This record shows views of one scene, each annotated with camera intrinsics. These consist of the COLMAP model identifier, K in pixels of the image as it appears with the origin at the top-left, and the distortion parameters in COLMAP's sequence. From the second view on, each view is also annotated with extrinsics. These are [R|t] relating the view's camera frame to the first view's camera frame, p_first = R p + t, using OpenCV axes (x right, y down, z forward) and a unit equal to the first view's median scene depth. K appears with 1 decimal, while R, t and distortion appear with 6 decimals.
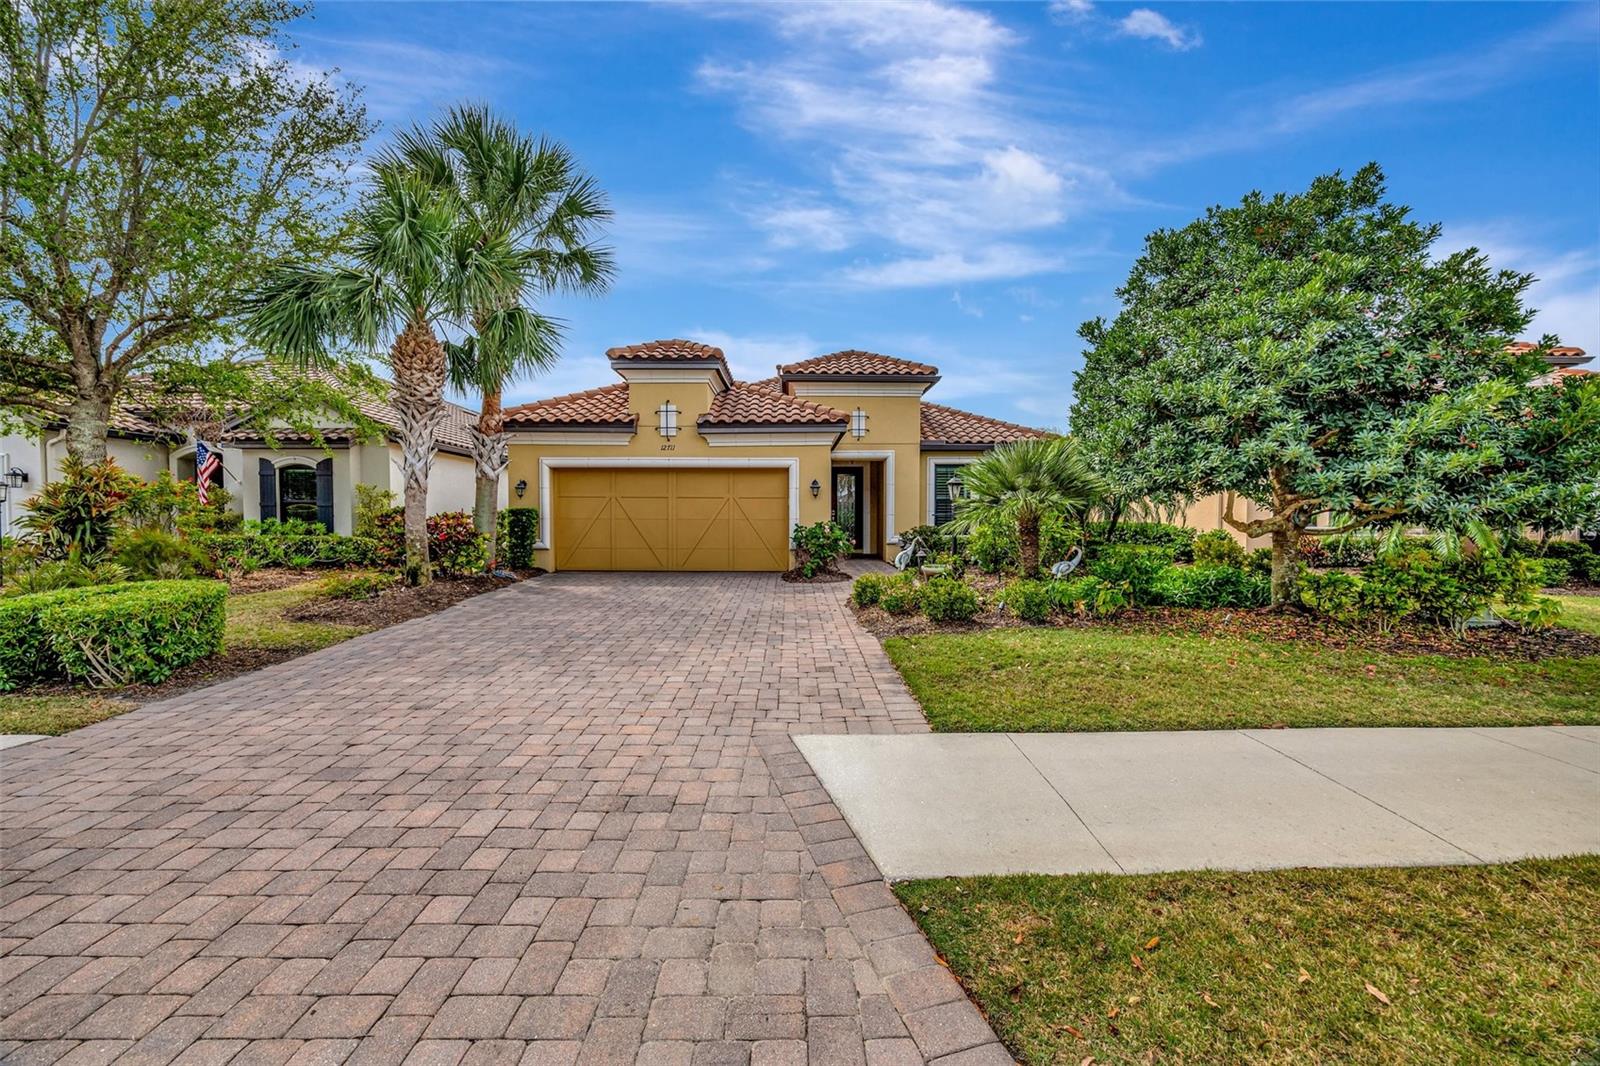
lens RADIAL K [[619.8, 0, 792.4], [0, 619.8, 532.0], [0, 0, 1]] dist [-0.001614, -0.000266]
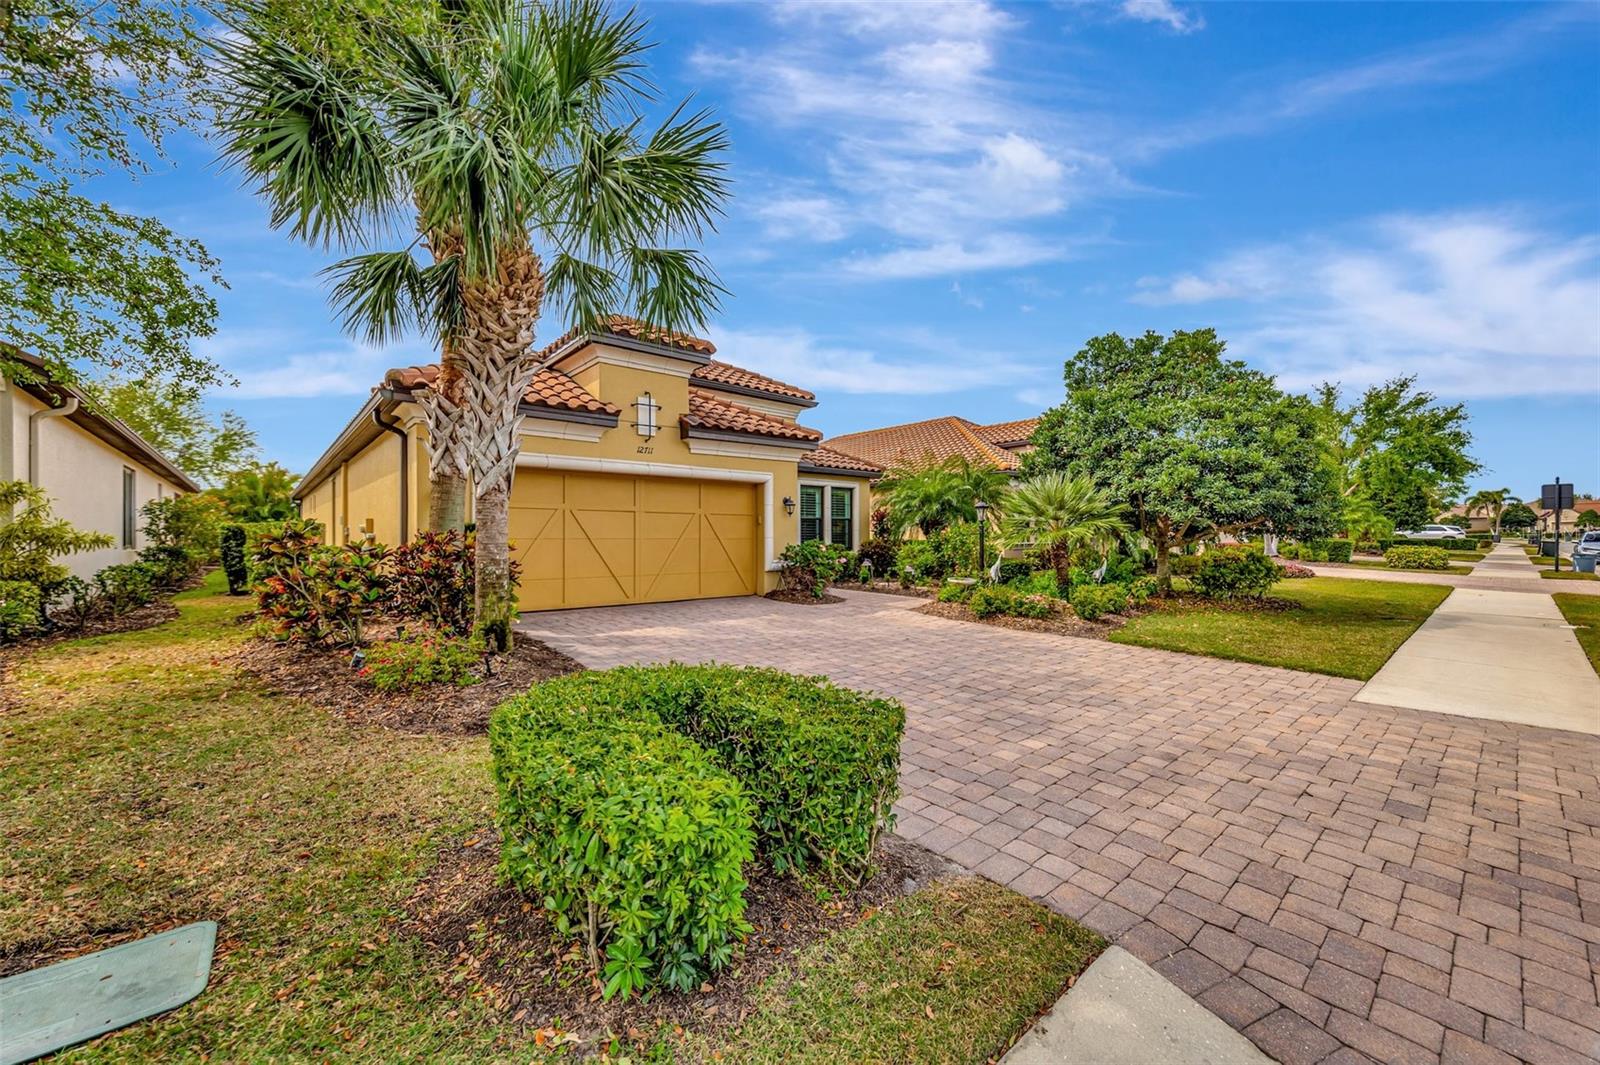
lens RADIAL K [[632.3, 0, 800.0], [0, 632.3, 532.5], [0, 0, 1]] dist [-0.000227, 0.000002]
pose [[0.742436, -0.001311, 0.669915, -0.614241], [0.018349, 0.999663, -0.018379, -0.010485], [-0.669665, 0.025937, 0.742210, 0.262884]]
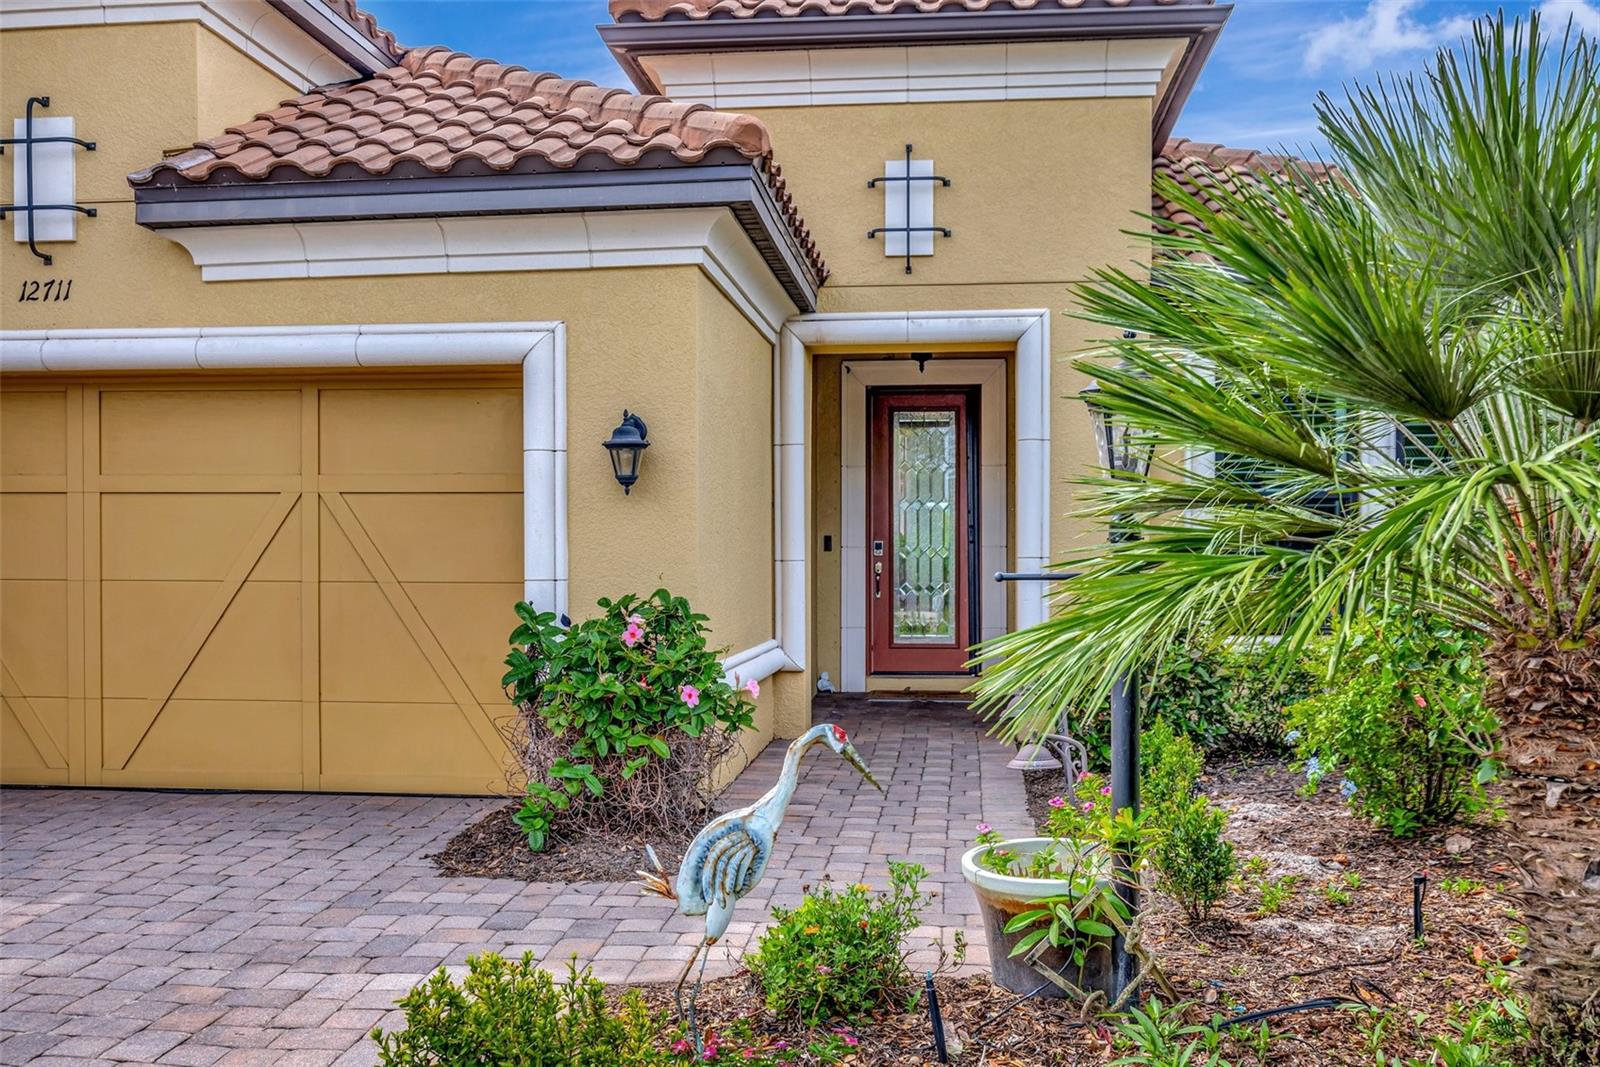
lens RADIAL K [[1582.4, 0, 800.0], [0, 1582.4, 533.5], [0, 0, 1]] dist [0.002579, 0.006320]
pose [[0.994450, -0.005591, -0.105059, 0.164614], [0.002271, 0.999495, -0.031693, -0.019891], [0.105183, 0.031278, 0.993961, 0.419429]]
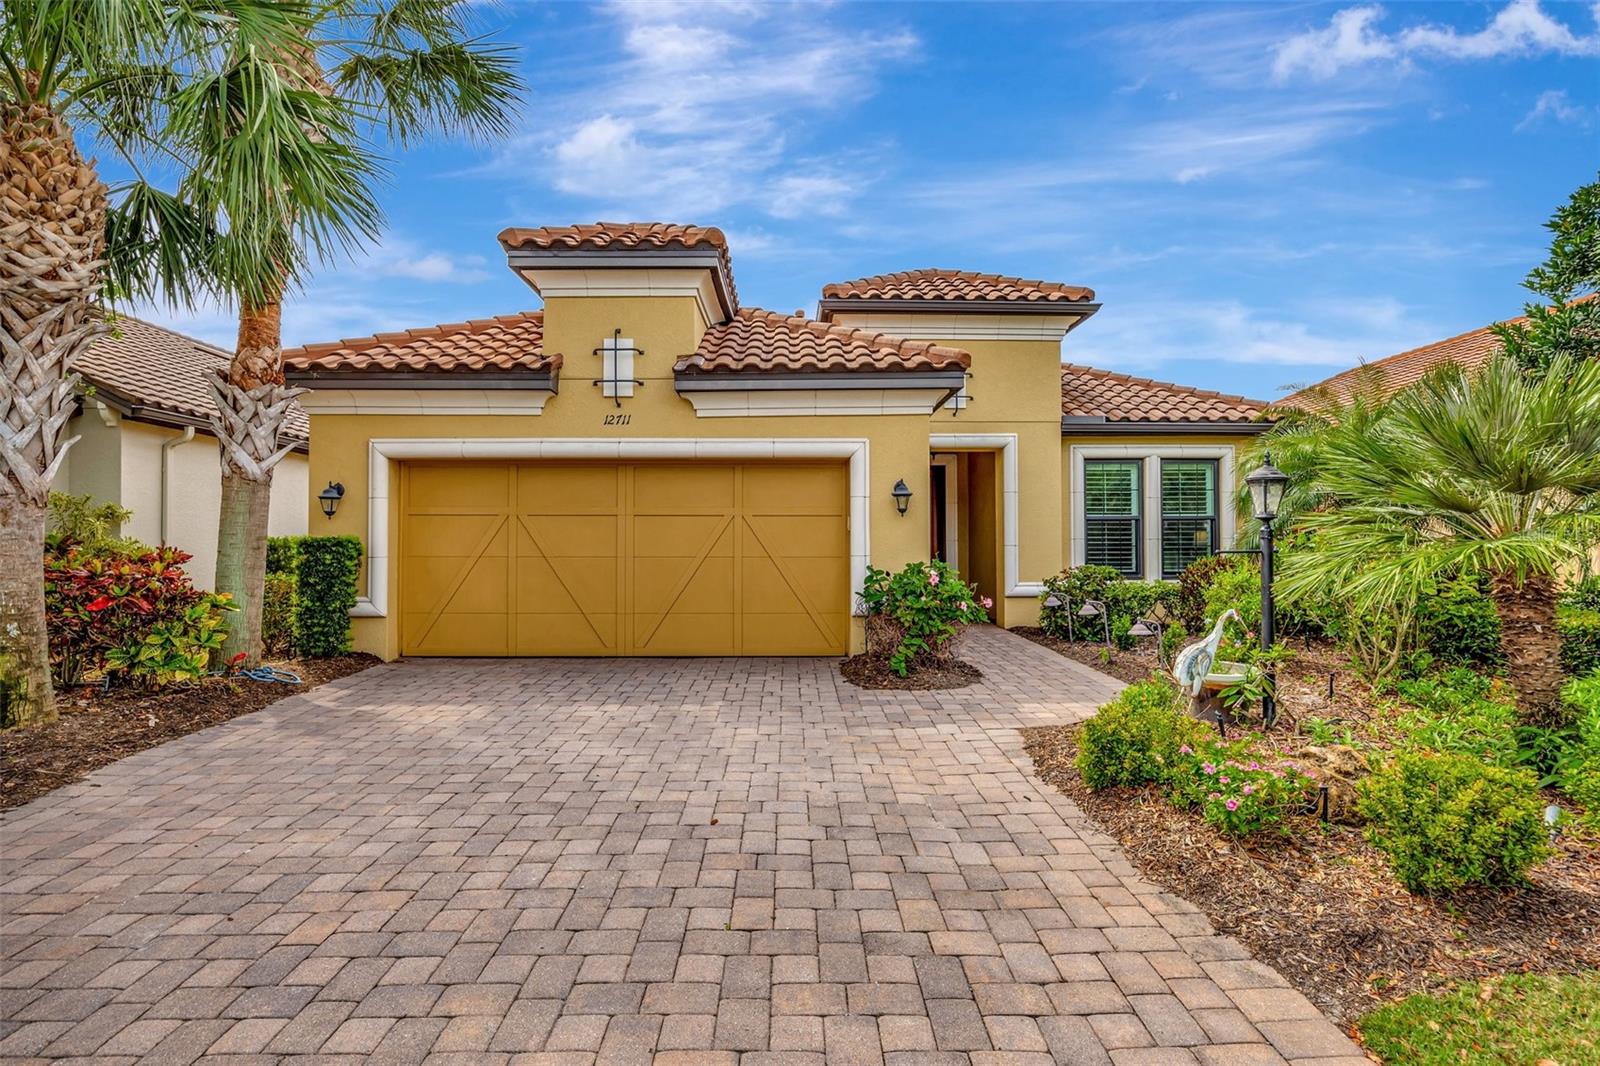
lens RADIAL K [[778.5, 0, 800.0], [0, 778.5, 533.0], [0, 0, 1]] dist [-0.019952, -0.000309]
pose [[0.999917, -0.003364, 0.012474, -0.057160], [0.003809, 0.999349, -0.035874, -0.017350], [-0.012345, 0.035919, 0.999278, 0.356043]]
